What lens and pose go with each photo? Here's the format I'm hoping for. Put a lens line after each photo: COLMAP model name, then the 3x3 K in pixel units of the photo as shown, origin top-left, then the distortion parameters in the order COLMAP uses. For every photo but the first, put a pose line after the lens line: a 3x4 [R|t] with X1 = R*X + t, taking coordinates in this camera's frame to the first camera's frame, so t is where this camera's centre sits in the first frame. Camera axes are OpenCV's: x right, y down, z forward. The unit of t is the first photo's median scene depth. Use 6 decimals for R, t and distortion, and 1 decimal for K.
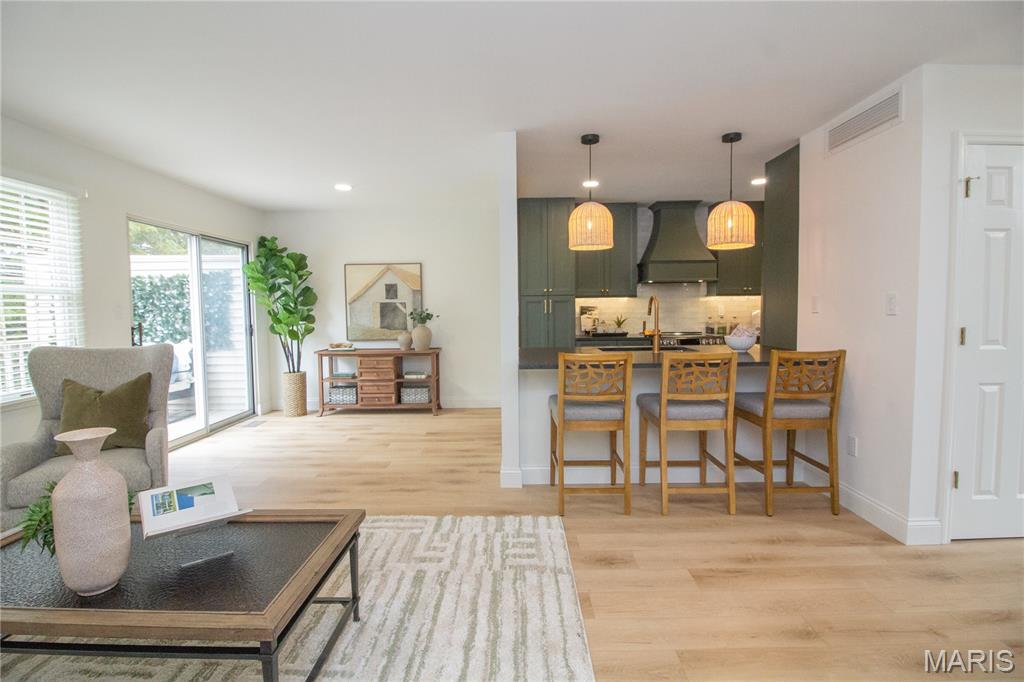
lens RADIAL K [[472.9, 0, 515.9], [0, 472.9, 331.6], [0, 0, 1]] dist [0.004580, -0.001025]
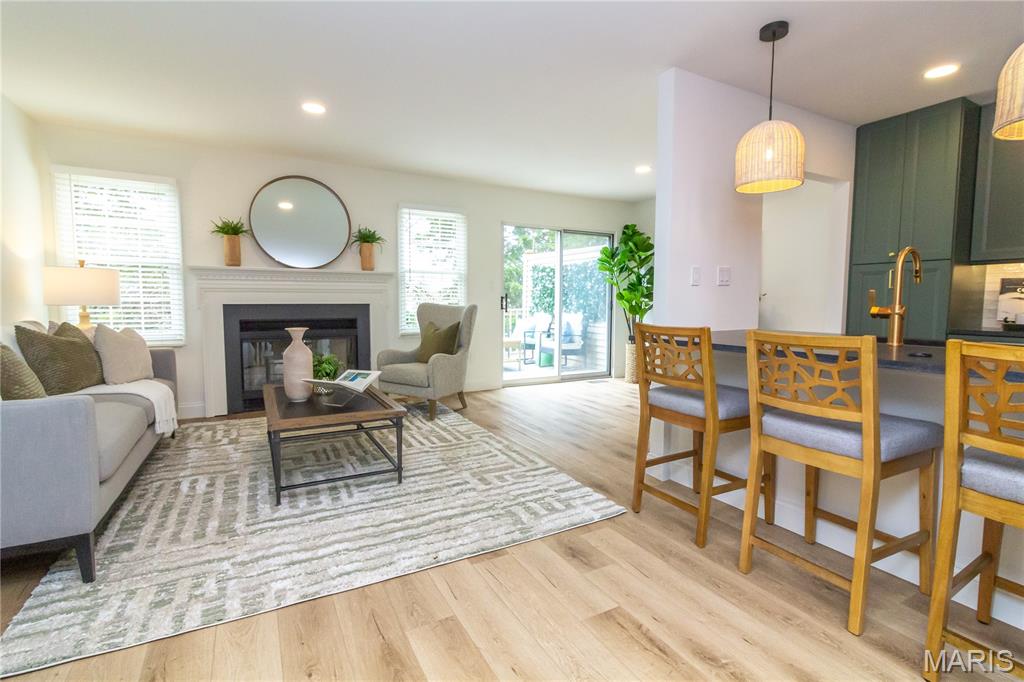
lens RADIAL K [[472.9, 0, 508.6], [0, 472.9, 333.4], [0, 0, 1]] dist [0.004580, -0.001025]
pose [[0.491260, 0.075540, -0.867731, 0.506303], [-0.054476, 0.996946, 0.055947, 0.020706], [0.869308, 0.019786, 0.493875, 0.262568]]
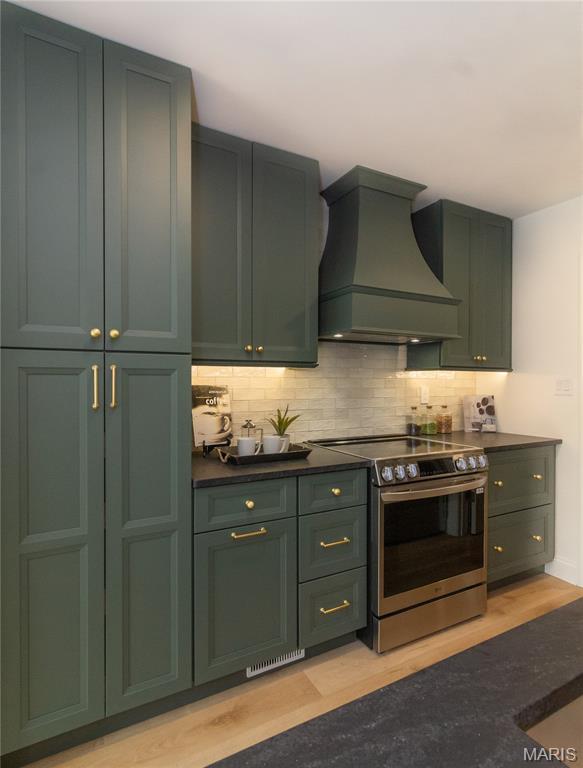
lens RADIAL K [[409.6, 0, 286.7], [0, 409.6, 388.7], [0, 0, 1]] dist [0.003181, 0.000260]
pose [[0.883511, 0.006756, 0.468361, 0.063062], [0.011955, 0.999245, -0.036965, -0.053164], [-0.468257, 0.038258, 0.882764, 0.932375]]
